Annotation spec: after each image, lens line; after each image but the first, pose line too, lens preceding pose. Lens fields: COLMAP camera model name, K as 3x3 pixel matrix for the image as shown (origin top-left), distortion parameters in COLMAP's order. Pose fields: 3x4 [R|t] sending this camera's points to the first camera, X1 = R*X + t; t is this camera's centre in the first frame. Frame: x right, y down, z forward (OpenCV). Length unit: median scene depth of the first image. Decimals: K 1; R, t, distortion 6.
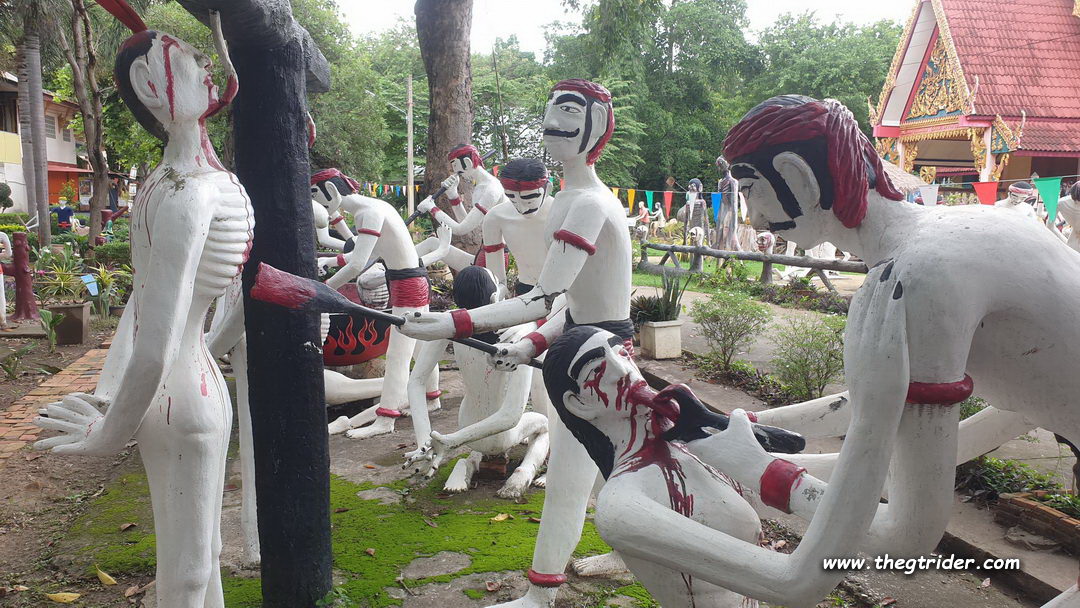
lens RADIAL K [[838.0, 0, 535.9], [0, 838.0, 306.5], [0, 0, 1]] dist [0.031562, -0.014030]
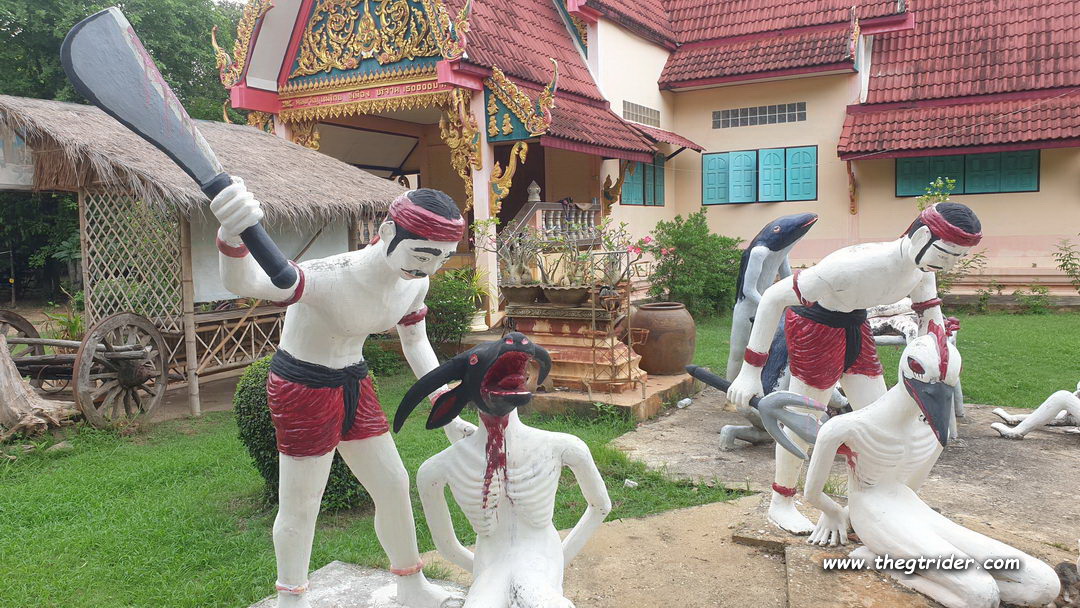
lens RADIAL K [[858.5, 0, 541.4], [0, 858.5, 287.8], [0, 0, 1]] dist [0.000657, 0.017095]
pose [[0.647901, -0.068529, 0.758636, 0.150668], [0.117853, 0.992971, -0.010953, -0.081450], [-0.752553, 0.096504, 0.651423, 0.637374]]
